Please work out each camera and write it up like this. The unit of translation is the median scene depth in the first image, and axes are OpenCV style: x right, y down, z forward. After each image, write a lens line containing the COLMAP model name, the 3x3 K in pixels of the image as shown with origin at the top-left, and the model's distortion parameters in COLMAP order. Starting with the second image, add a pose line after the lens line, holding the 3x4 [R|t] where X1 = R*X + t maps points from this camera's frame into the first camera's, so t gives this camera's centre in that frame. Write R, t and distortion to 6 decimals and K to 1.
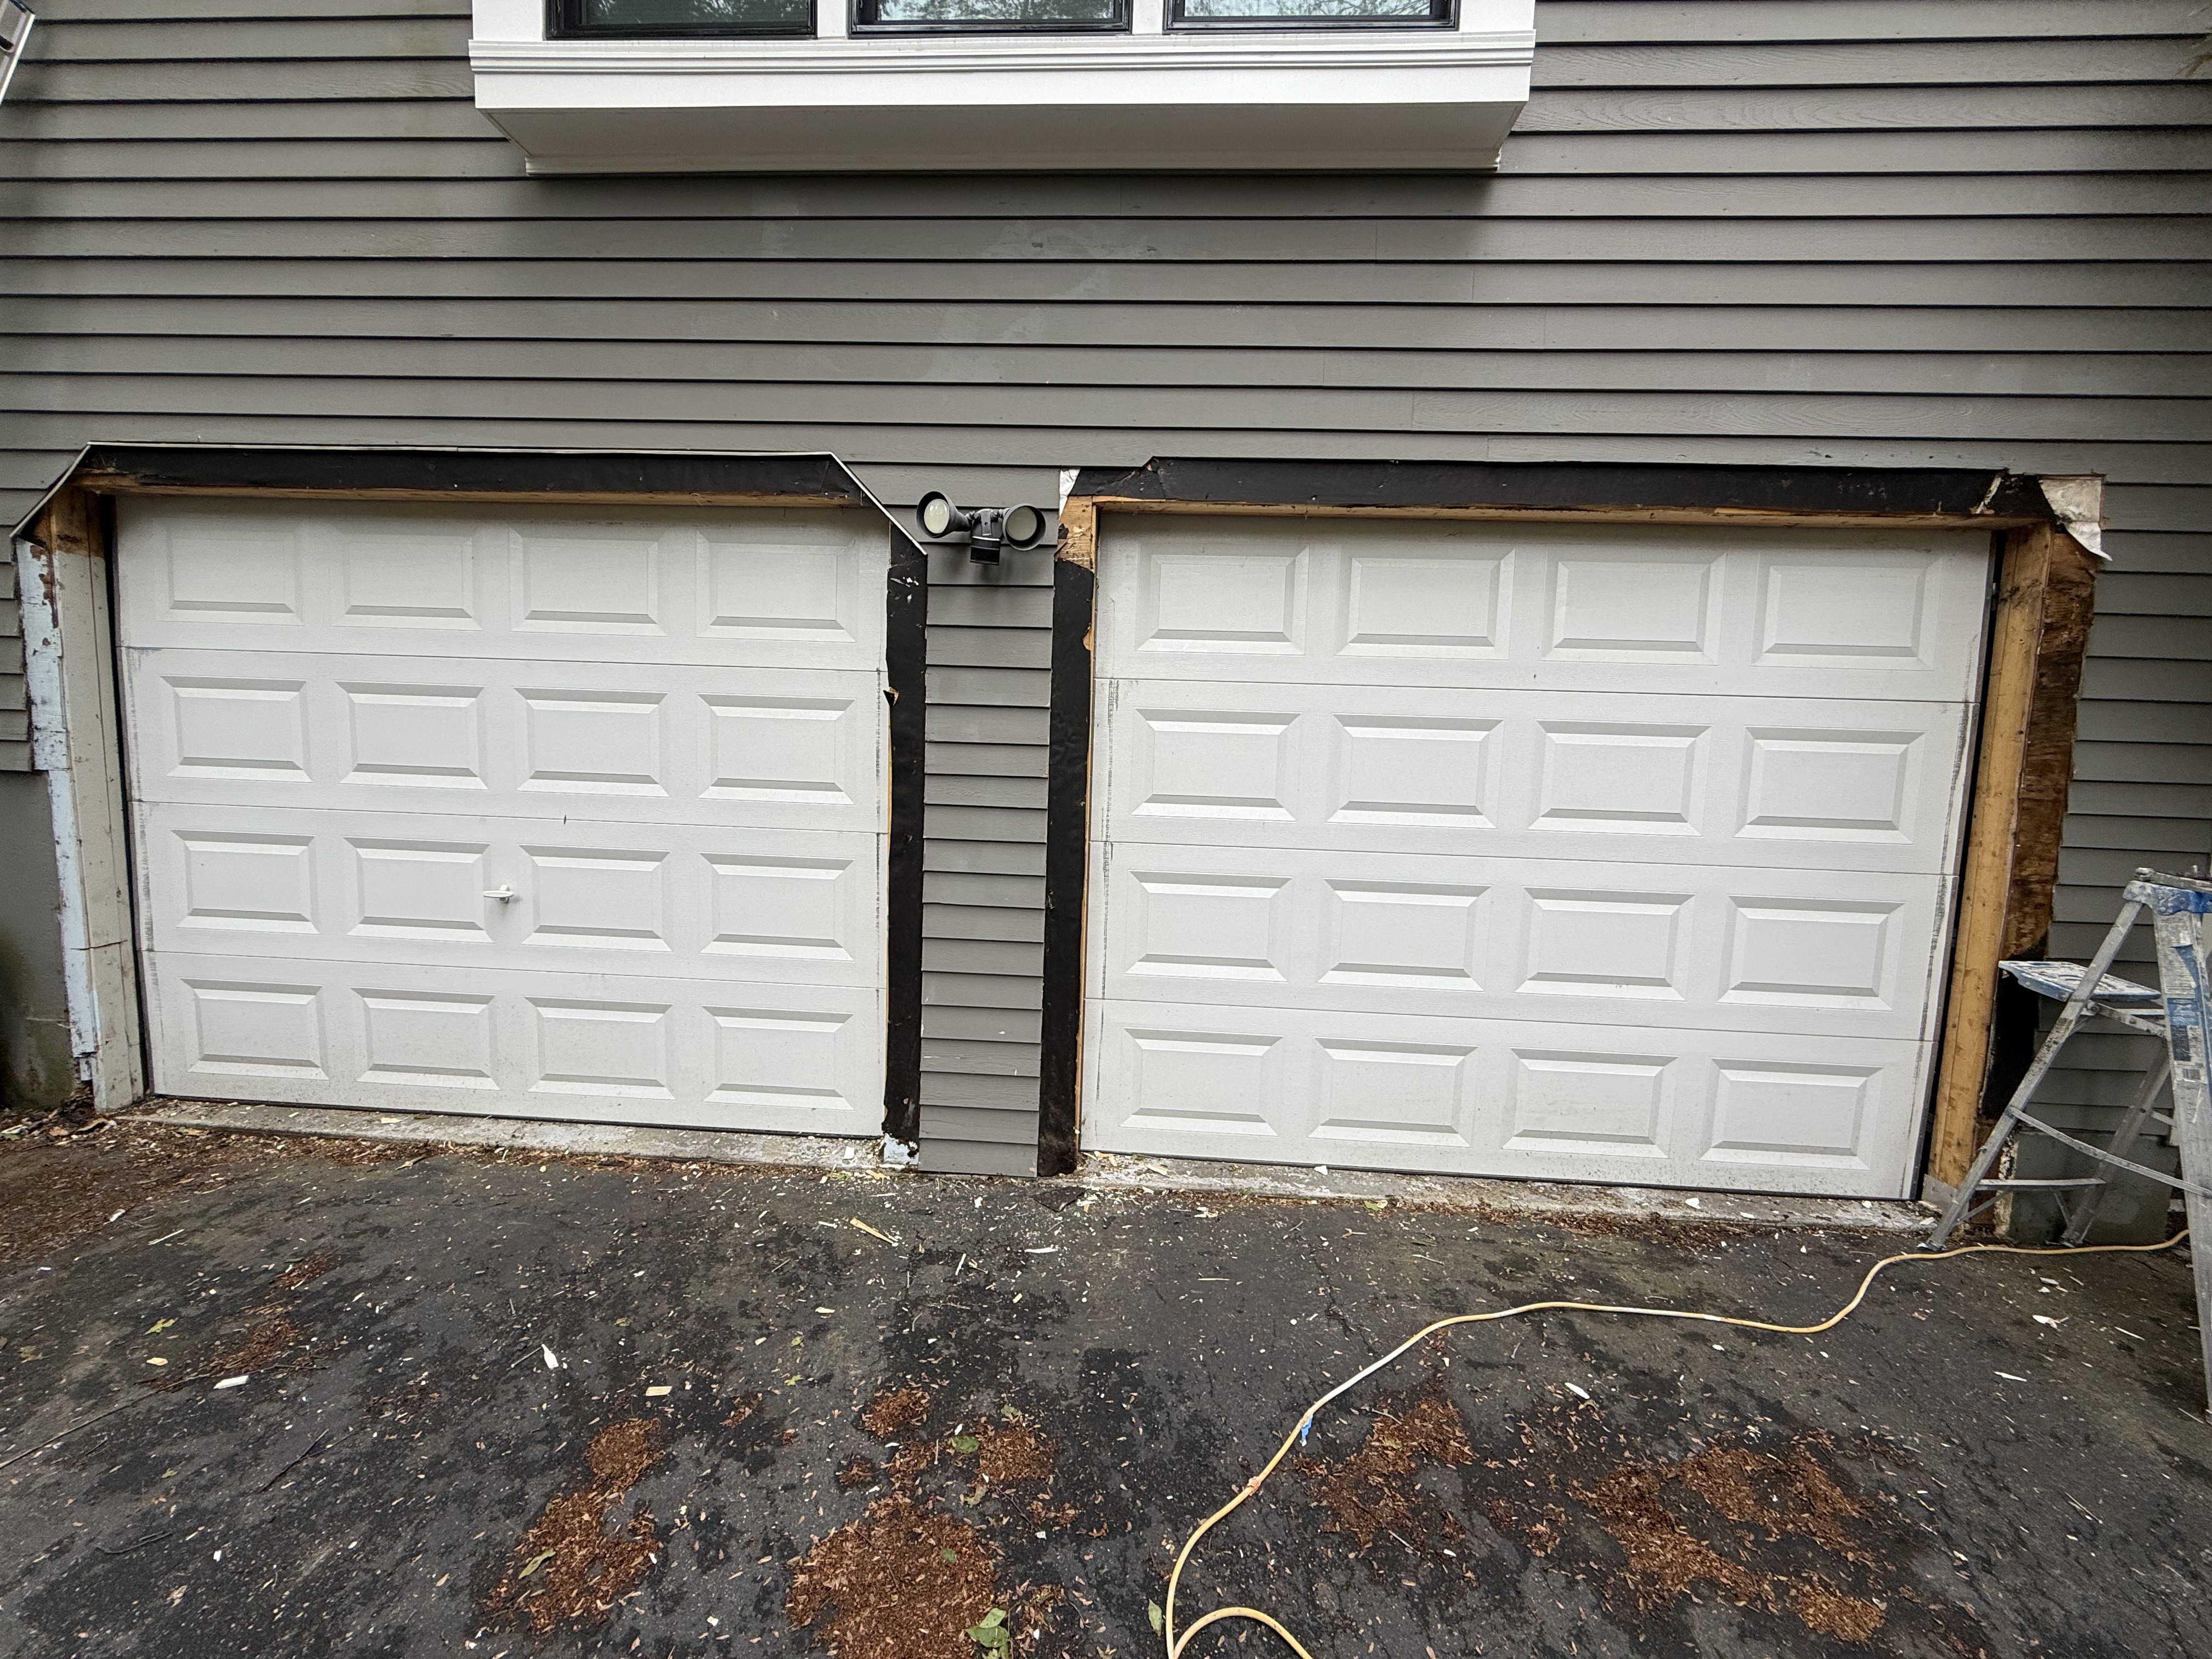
lens RADIAL K [[891.9, 0, 1106.0], [0, 891.9, 829.5], [0, 0, 1]] dist [0.003032, 0.000310]
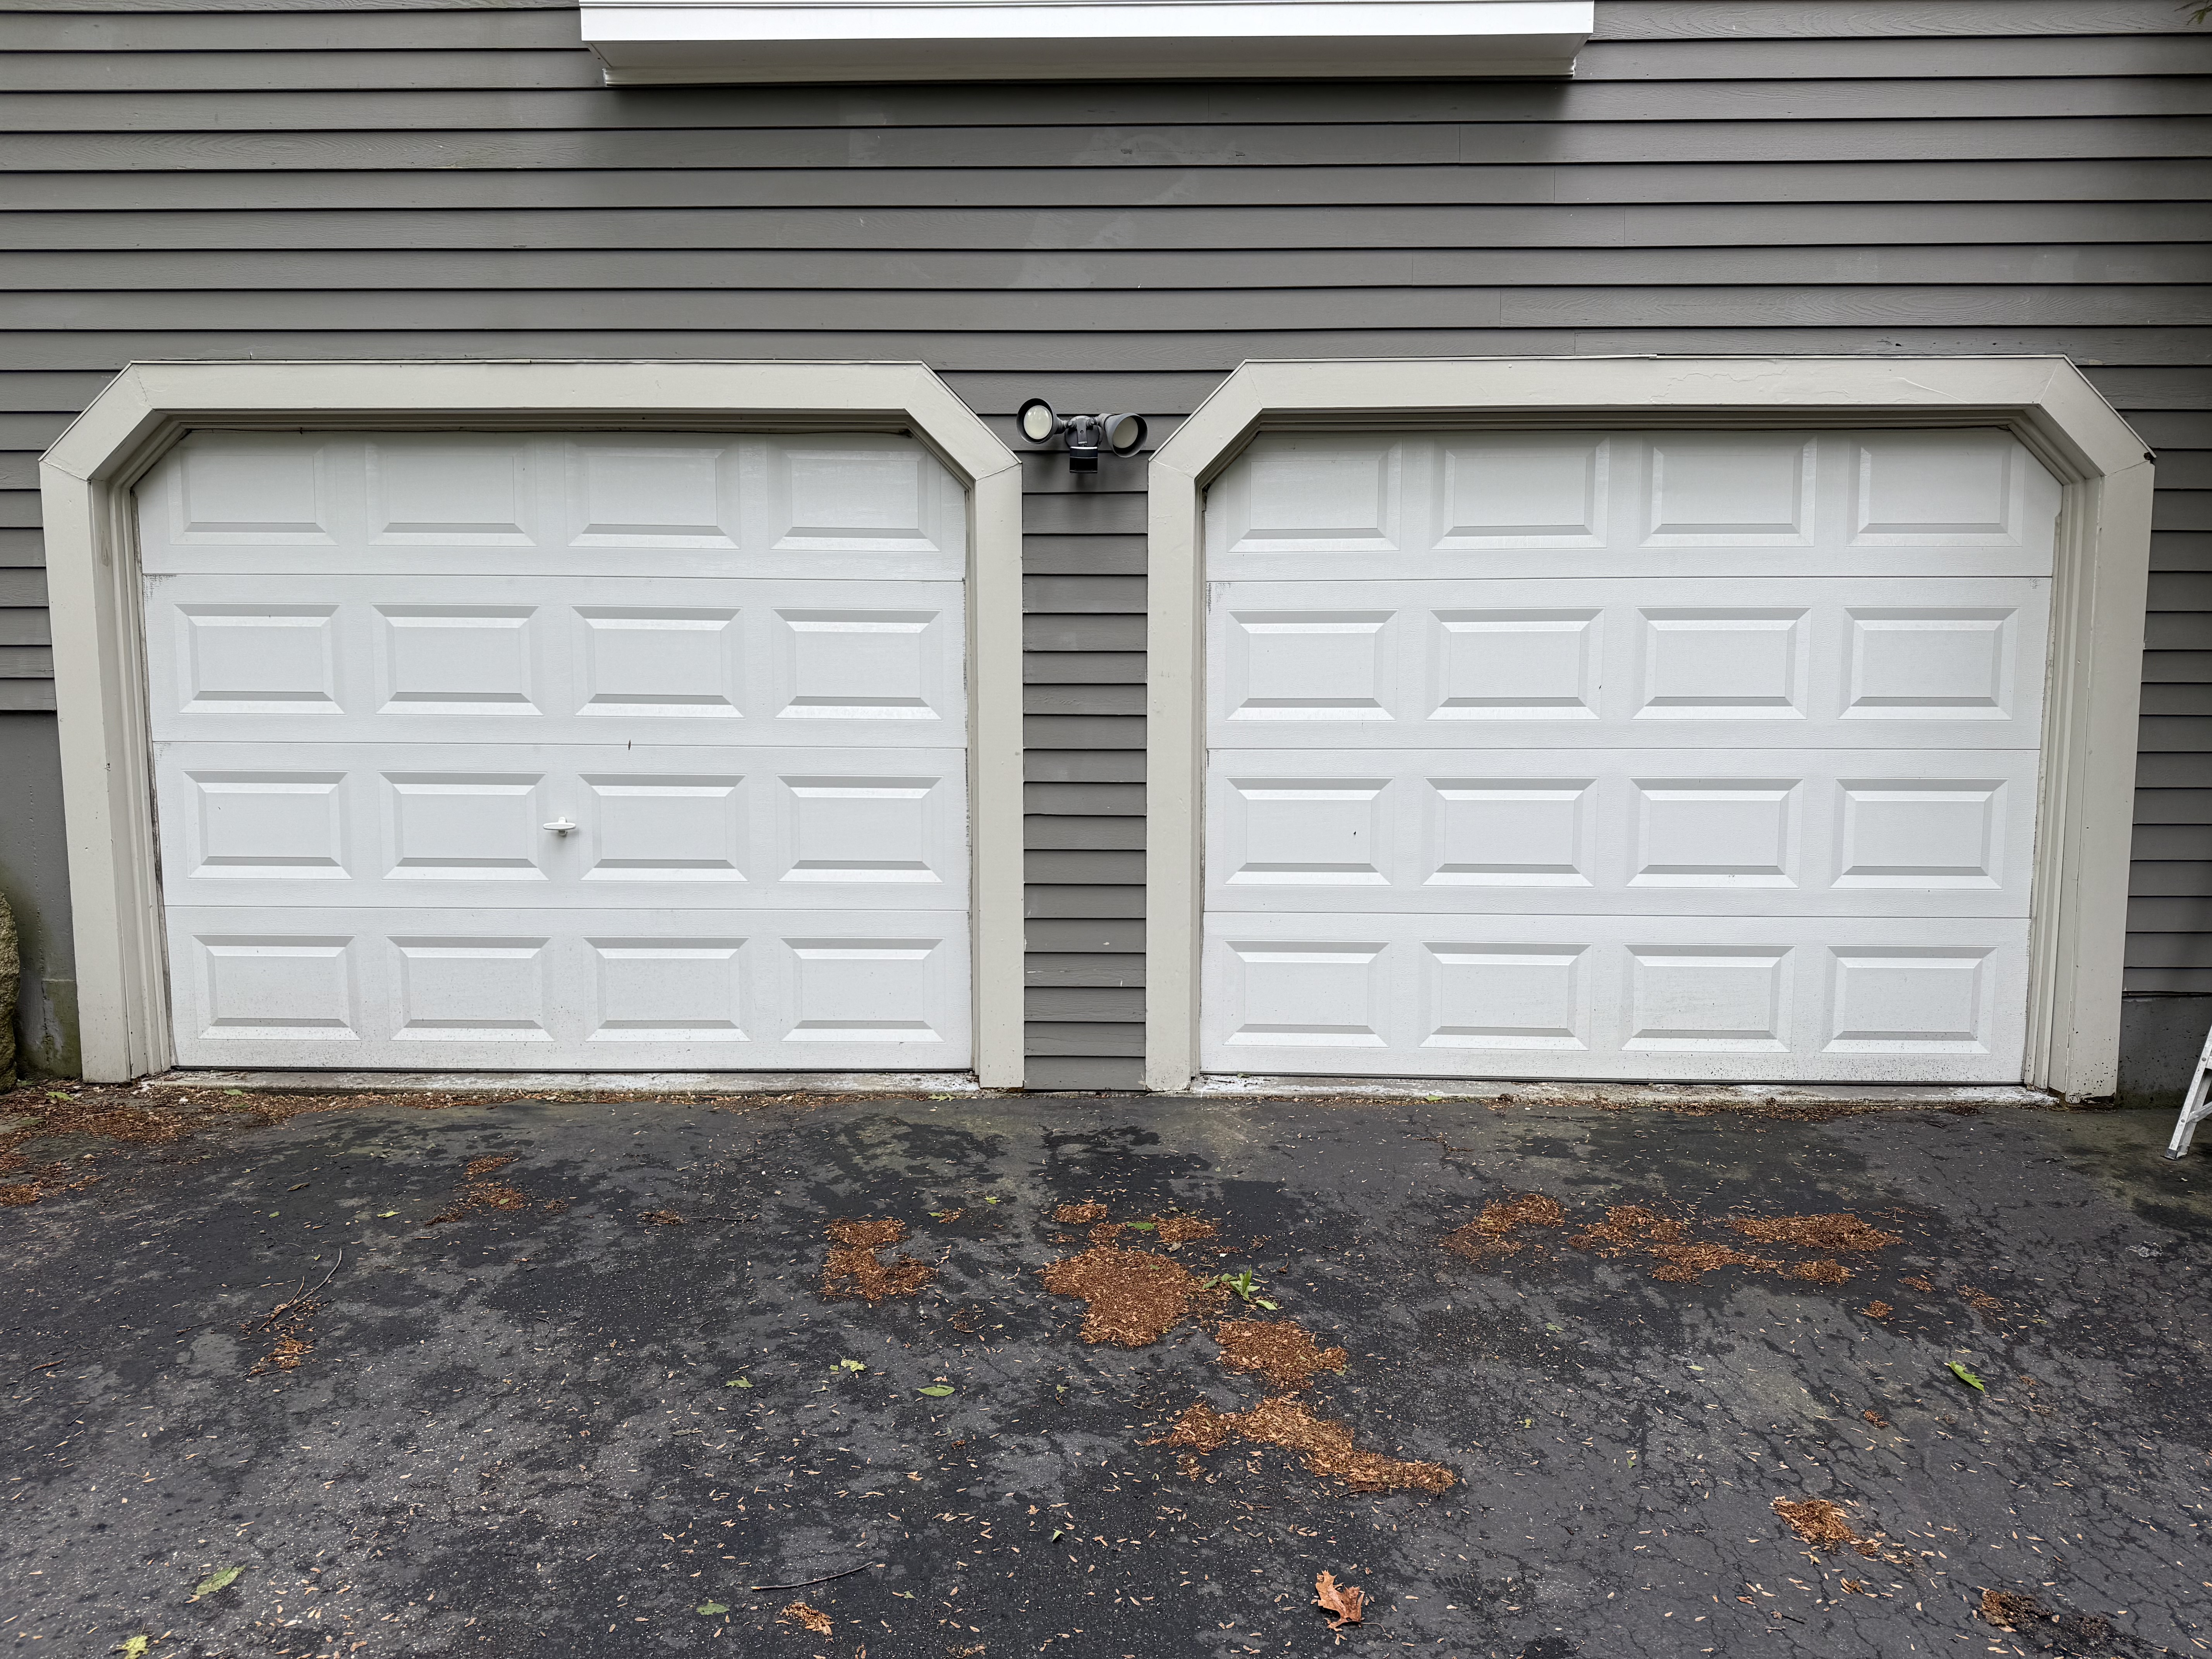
lens RADIAL K [[1601.6, 0, 1106.0], [0, 1601.6, 829.5], [0, 0, 1]] dist [0.170762, -0.321660]
pose [[0.998820, -0.034856, 0.033816, -0.172491], [0.034671, 0.999380, 0.006049, 0.090353], [-0.034006, -0.004870, 0.999410, -0.774897]]
